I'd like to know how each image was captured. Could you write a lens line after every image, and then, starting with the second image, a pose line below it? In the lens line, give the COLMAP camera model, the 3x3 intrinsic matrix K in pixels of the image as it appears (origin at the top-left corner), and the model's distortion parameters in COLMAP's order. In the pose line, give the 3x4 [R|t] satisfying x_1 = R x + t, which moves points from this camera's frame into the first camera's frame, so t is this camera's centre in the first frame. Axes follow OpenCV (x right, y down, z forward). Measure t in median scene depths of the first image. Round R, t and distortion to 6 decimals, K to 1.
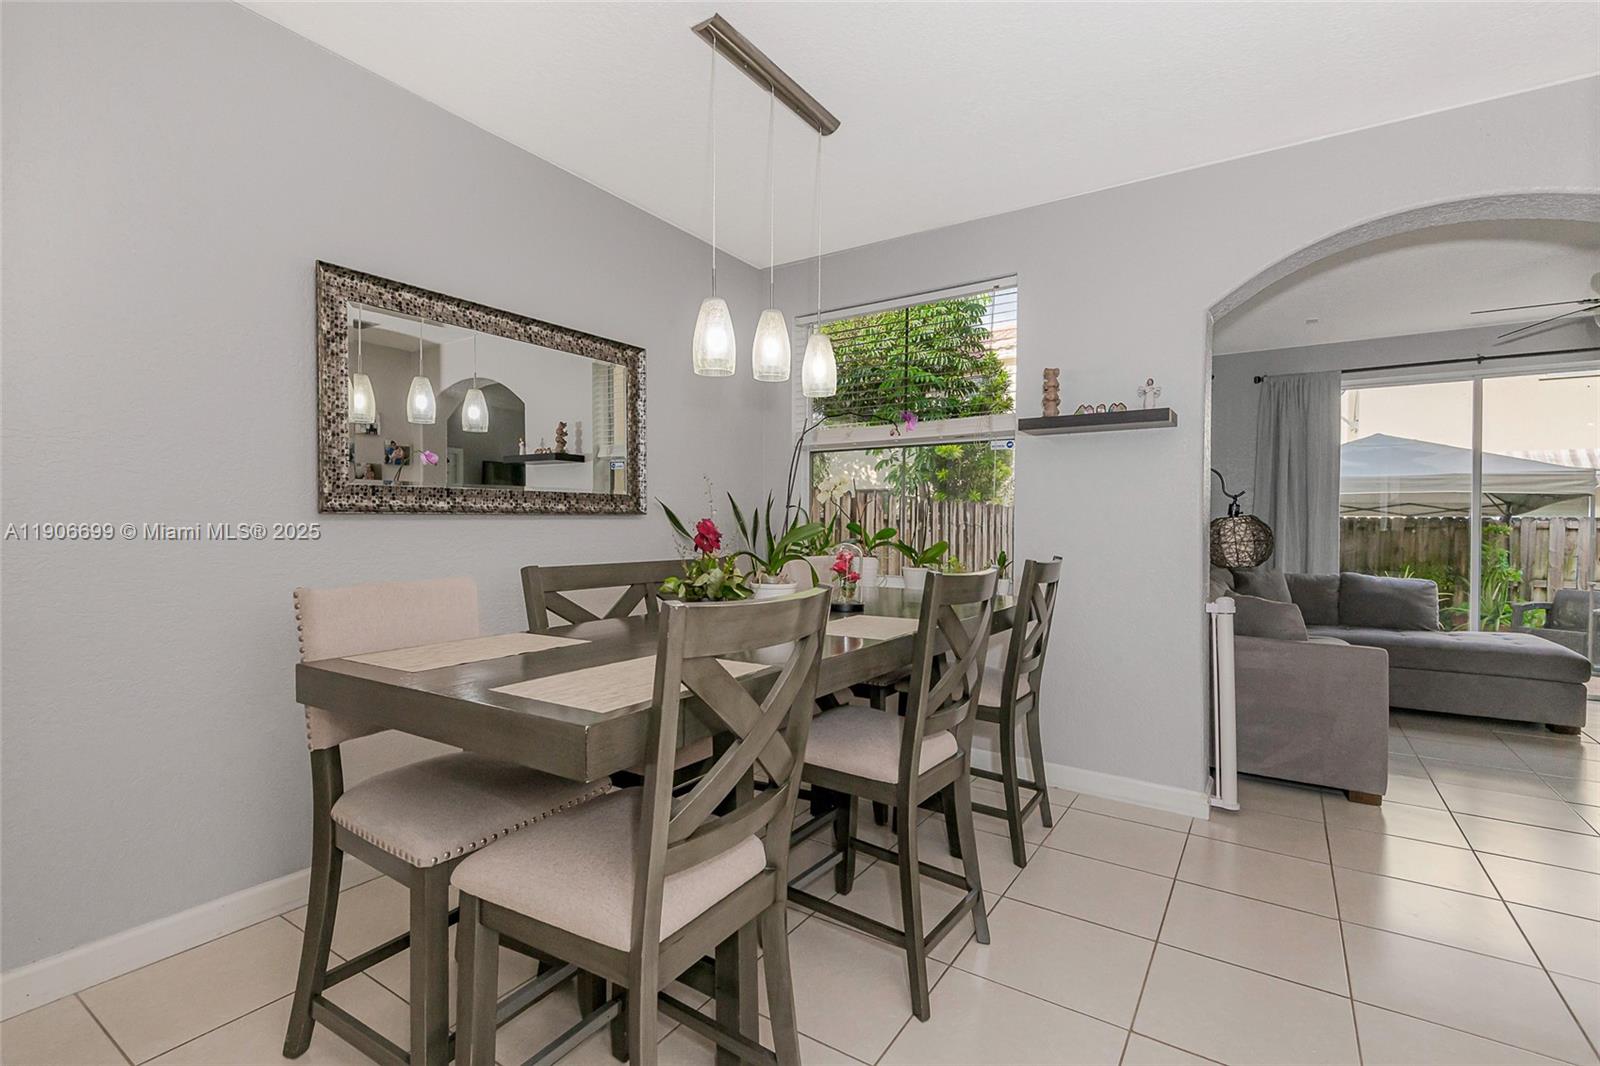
lens RADIAL K [[719.2, 0, 796.0], [0, 719.2, 533.1], [0, 0, 1]] dist [0.003533, 0.000199]
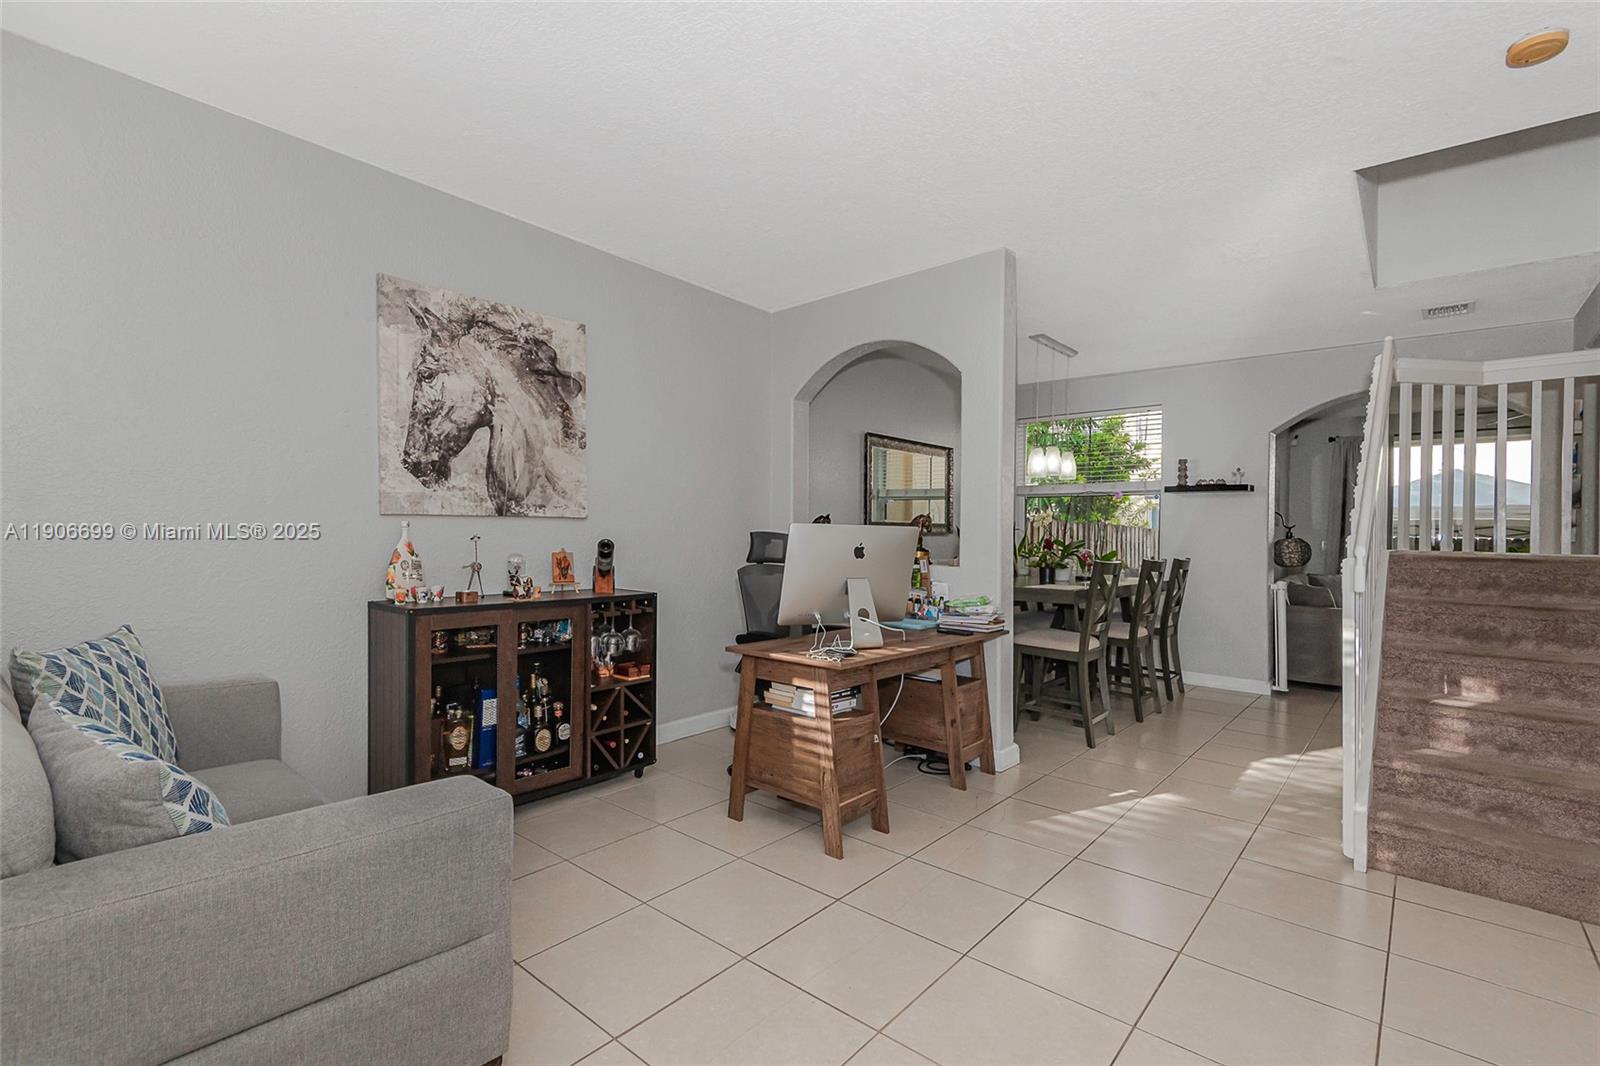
lens RADIAL K [[719.2, 0, 770.9], [0, 719.2, 538.1], [0, 0, 1]] dist [0.003533, 0.000199]
pose [[0.989467, 0.009798, -0.144424, -0.459870], [-0.011274, 0.999892, -0.009405, 0.007621], [0.144316, 0.010935, 0.989471, -1.068225]]
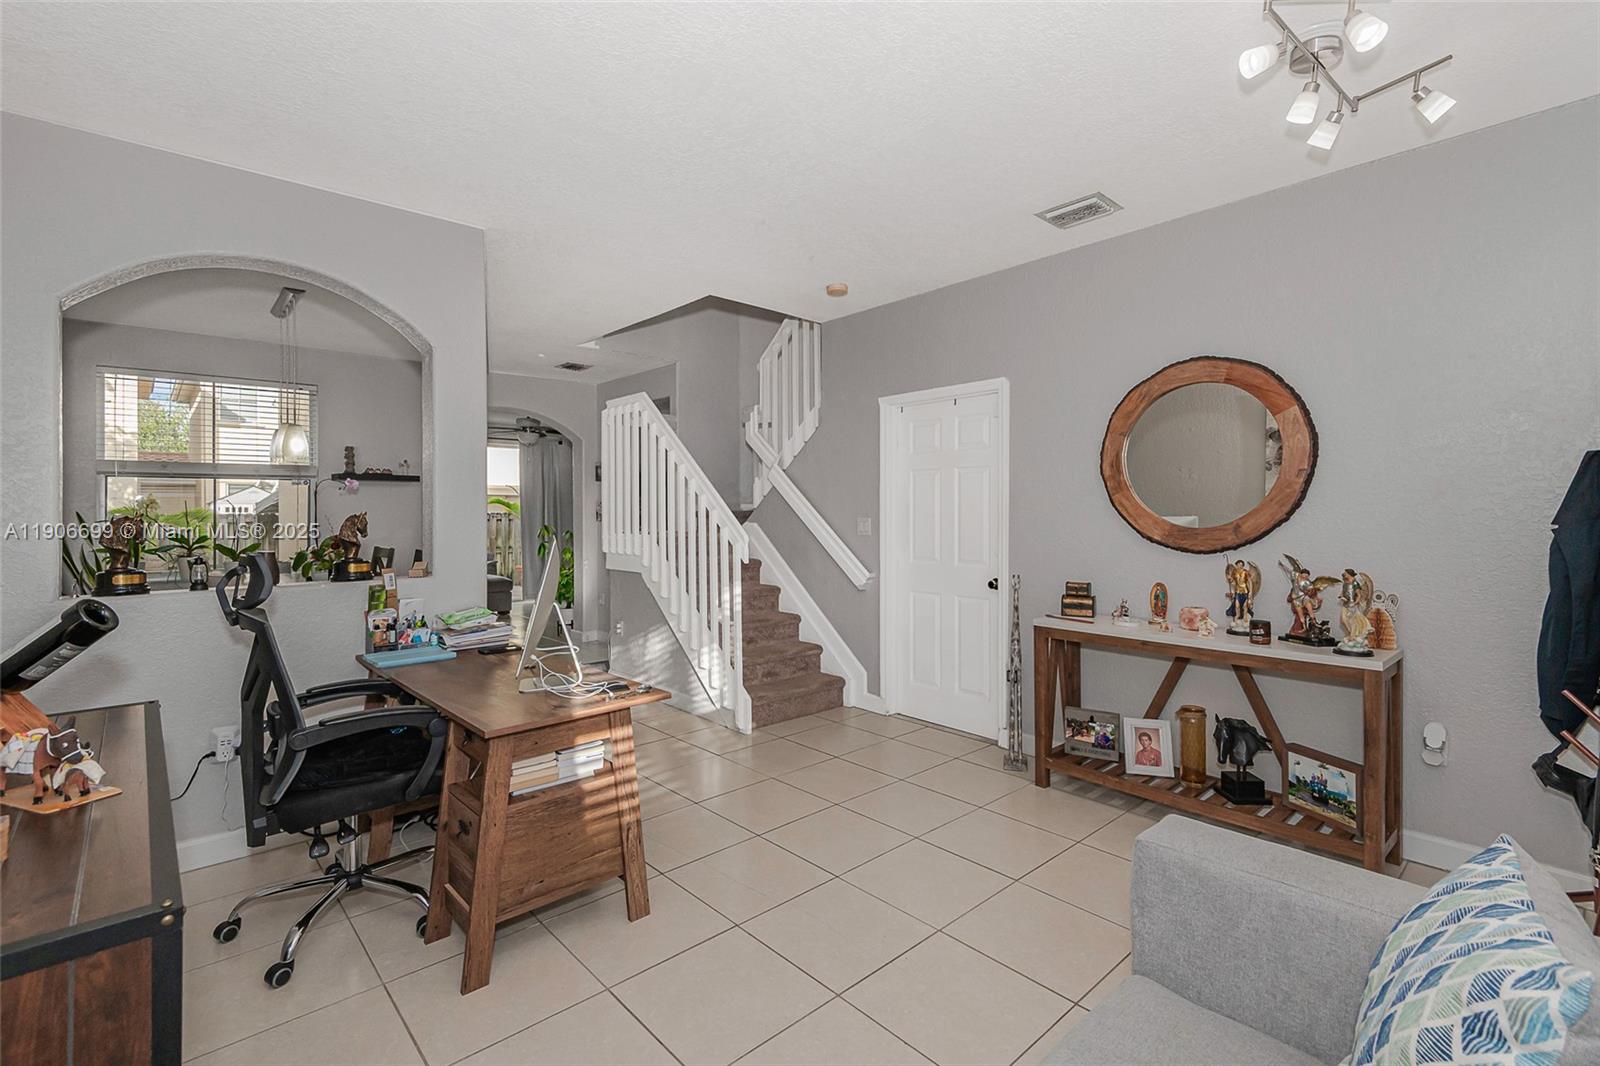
lens RADIAL K [[719.2, 0, 790.6], [0, 719.2, 517.3], [0, 0, 1]] dist [0.003533, 0.000199]
pose [[0.250193, -0.004571, 0.968185, -1.183254], [0.011127, 0.999936, 0.001845, -0.040467], [-0.968132, 0.010311, 0.250228, -0.560450]]
